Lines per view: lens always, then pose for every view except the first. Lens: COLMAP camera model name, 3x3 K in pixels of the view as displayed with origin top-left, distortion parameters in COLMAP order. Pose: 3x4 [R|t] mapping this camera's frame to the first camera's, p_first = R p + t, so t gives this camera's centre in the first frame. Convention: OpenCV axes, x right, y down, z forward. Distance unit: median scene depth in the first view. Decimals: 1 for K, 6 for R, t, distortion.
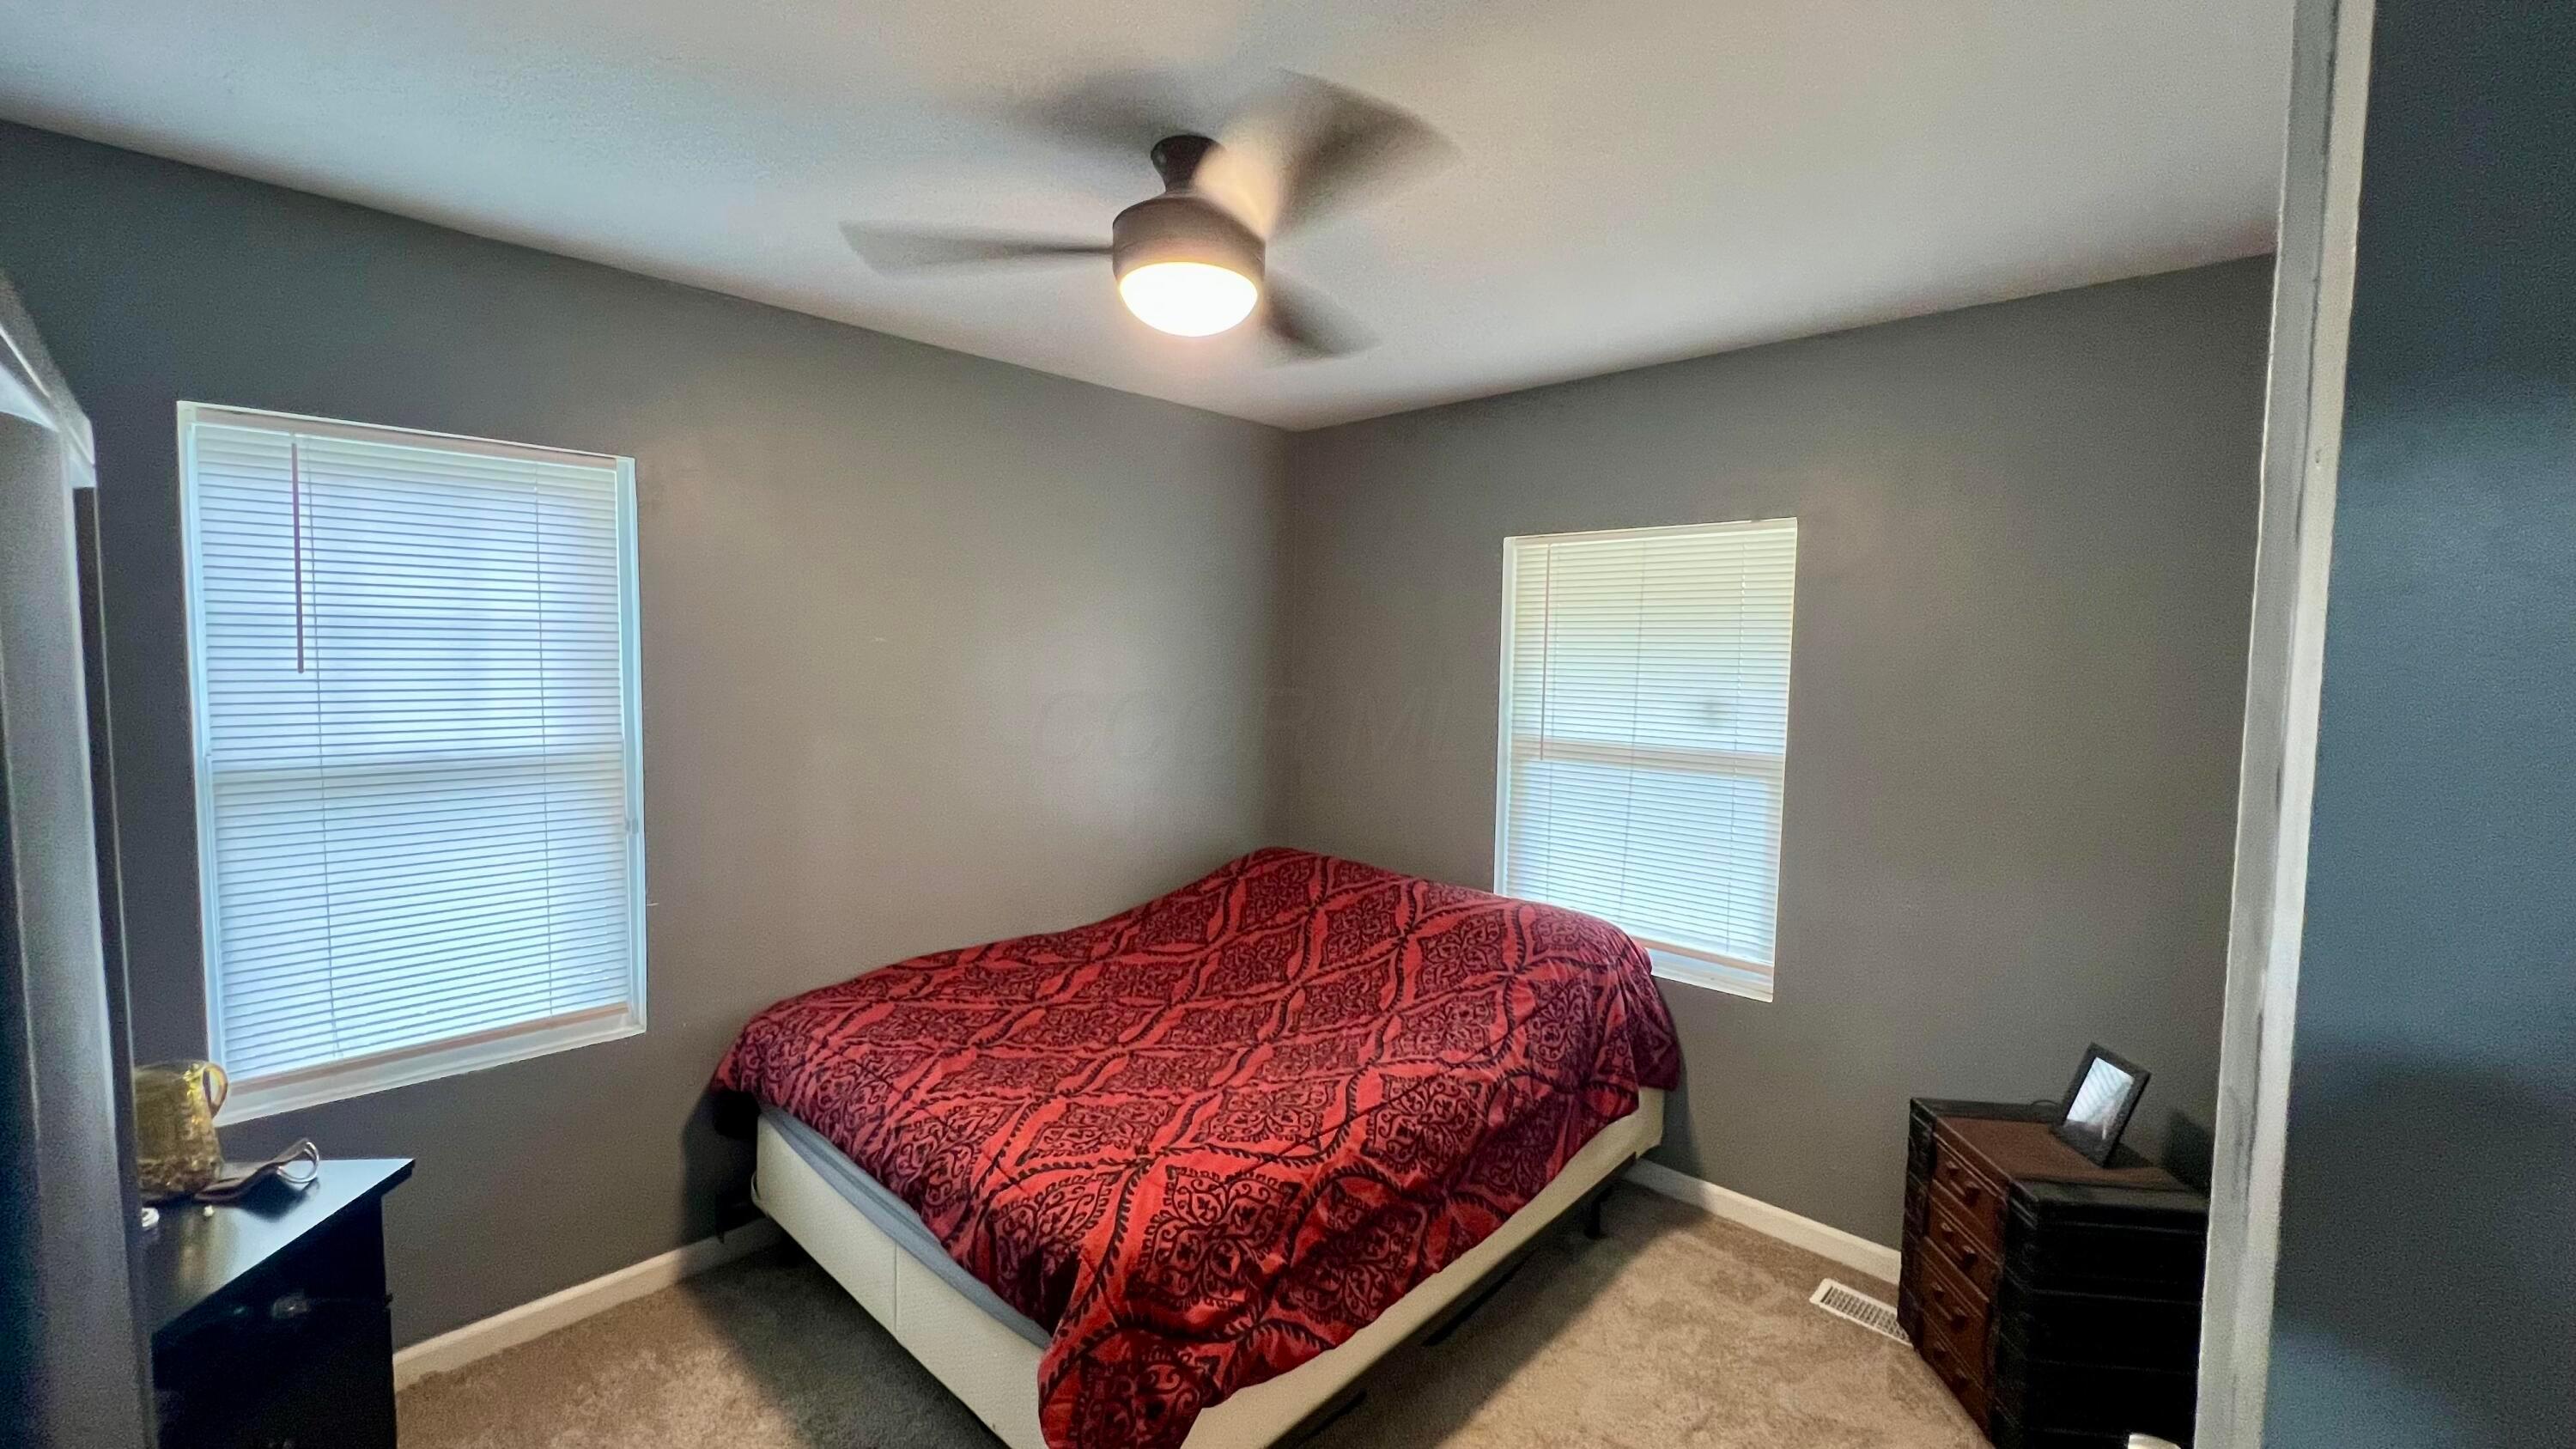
lens RADIAL K [[1027.0, 0, 1285.3], [0, 1027.0, 719.7], [0, 0, 1]] dist [0.001829, -0.000167]
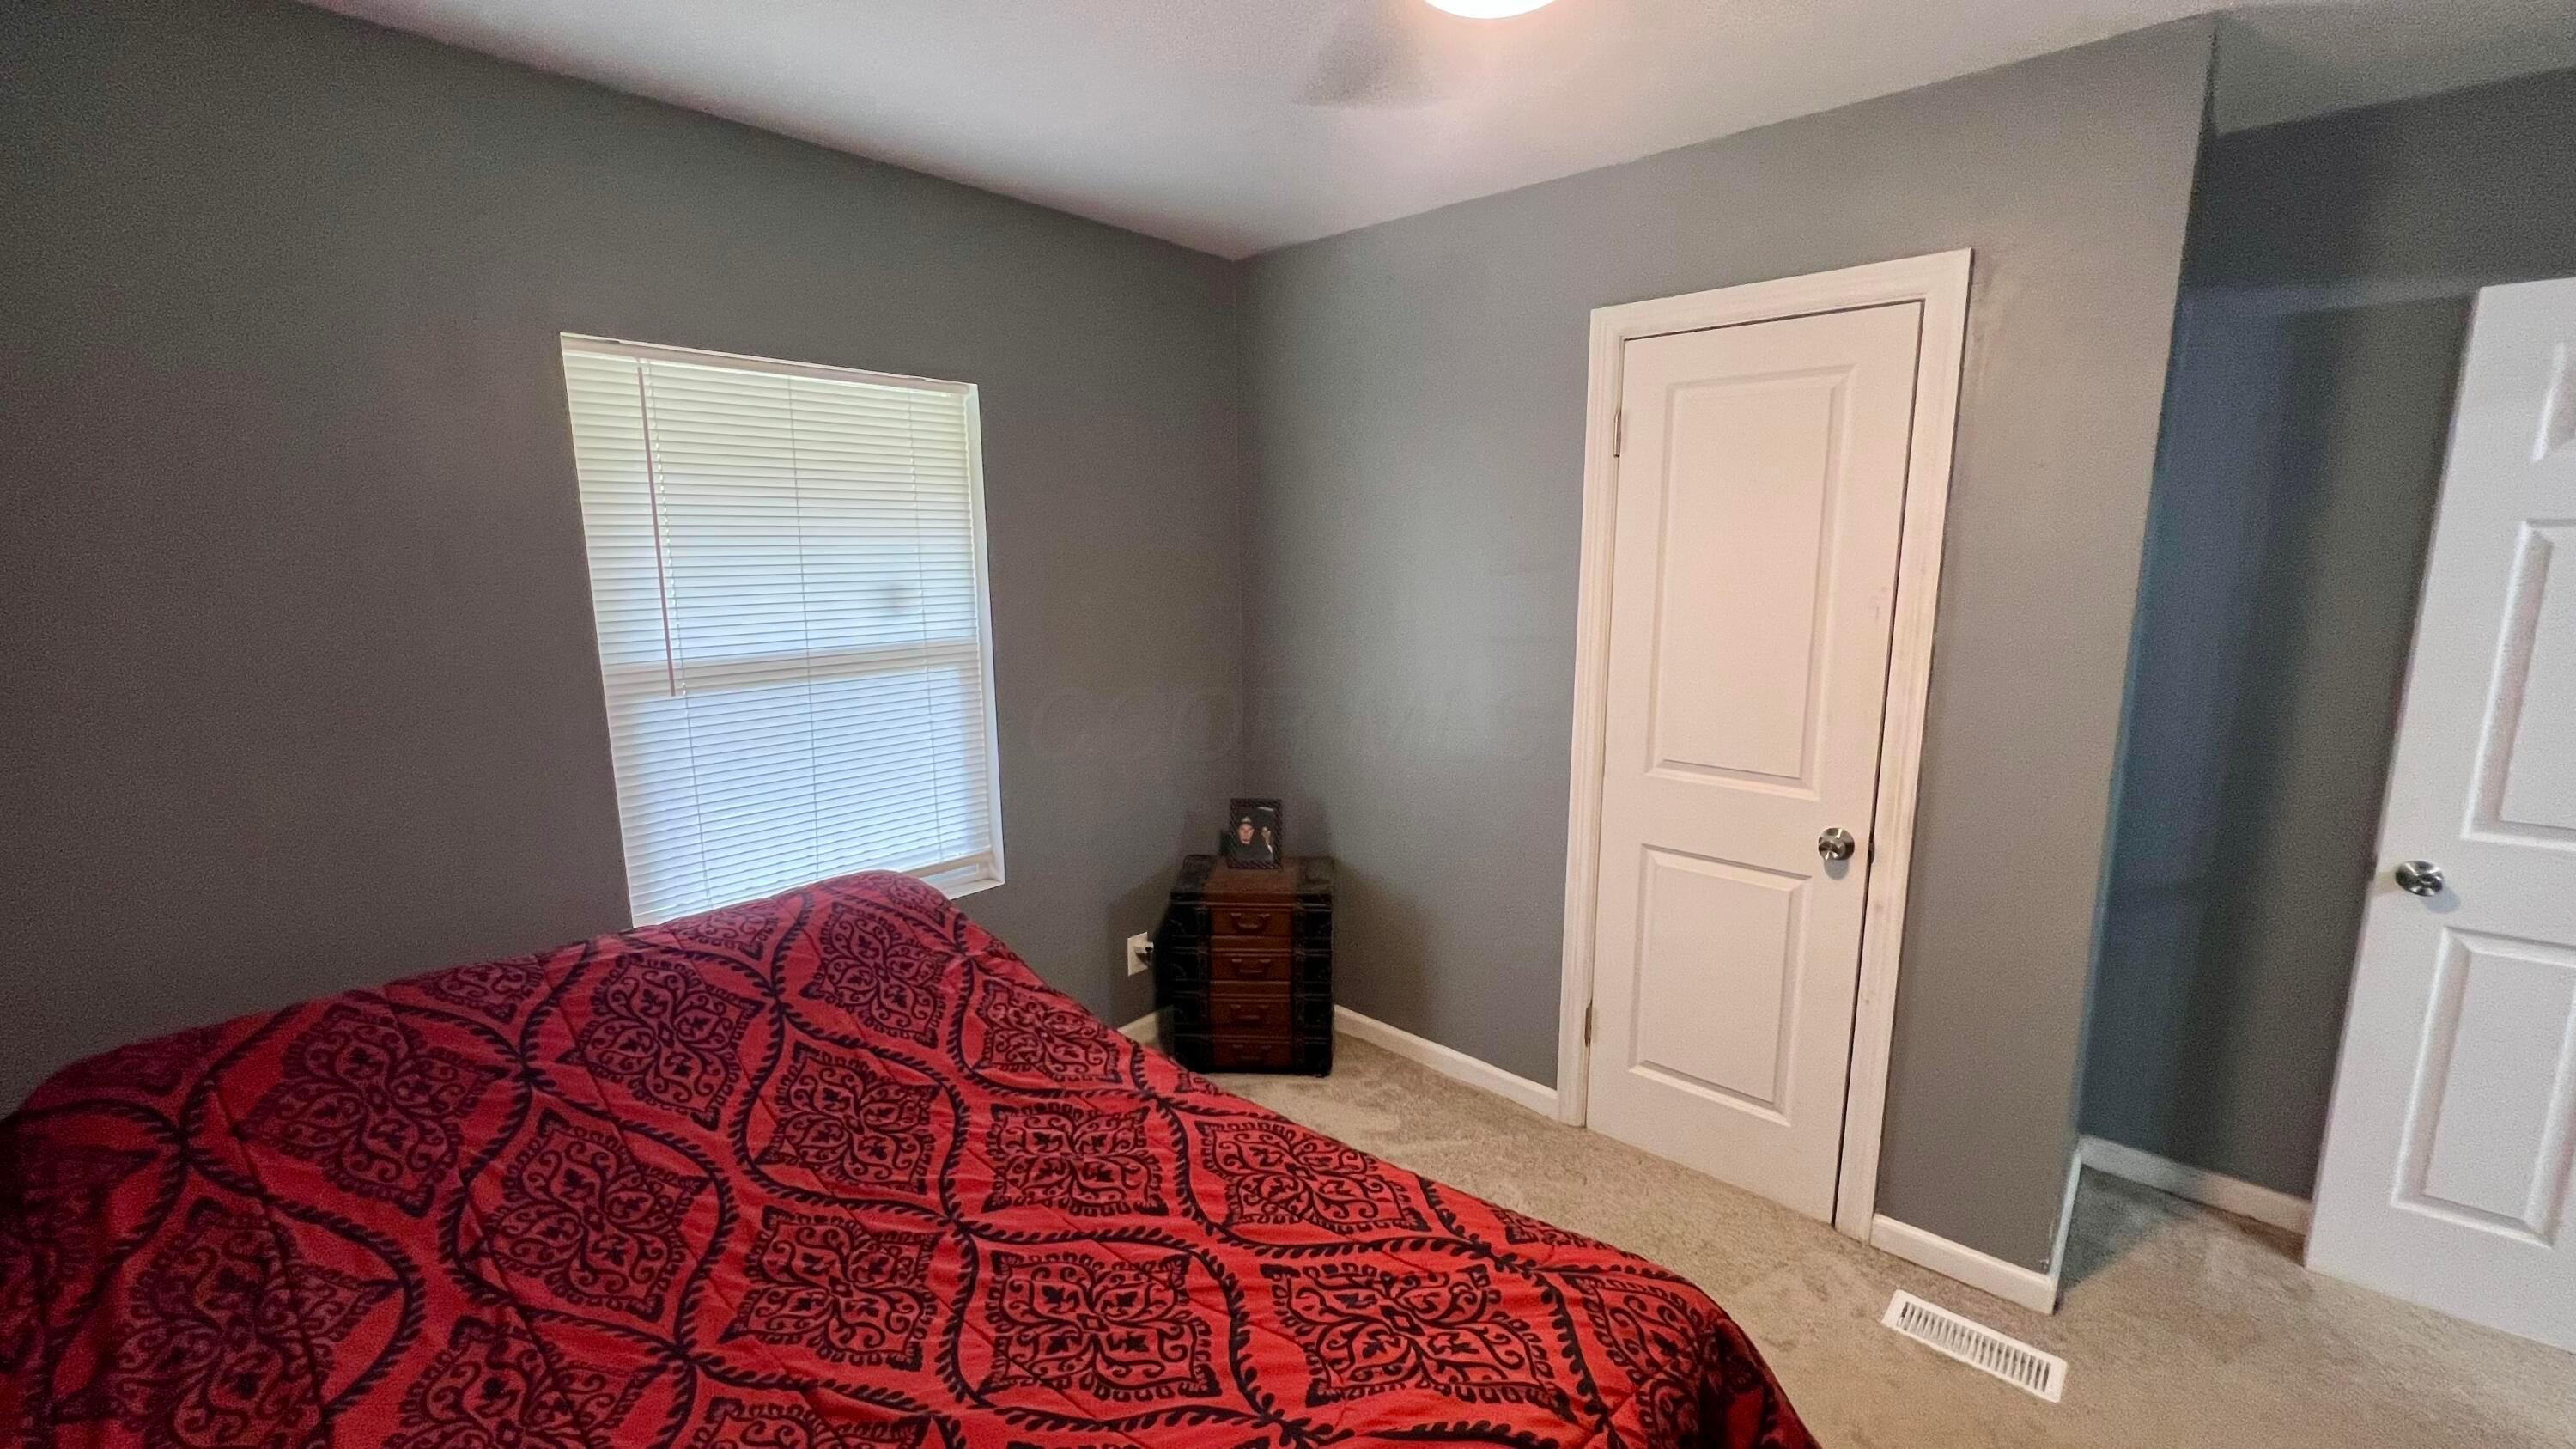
lens RADIAL K [[1027.0, 0, 1284.7], [0, 1027.0, 714.8], [0, 0, 1]] dist [0.001829, -0.000167]
pose [[-0.022035, -0.190822, 0.981377, -0.464793], [0.079718, 0.978155, 0.191985, -0.051343], [-0.996574, 0.082464, -0.006342, 0.687927]]
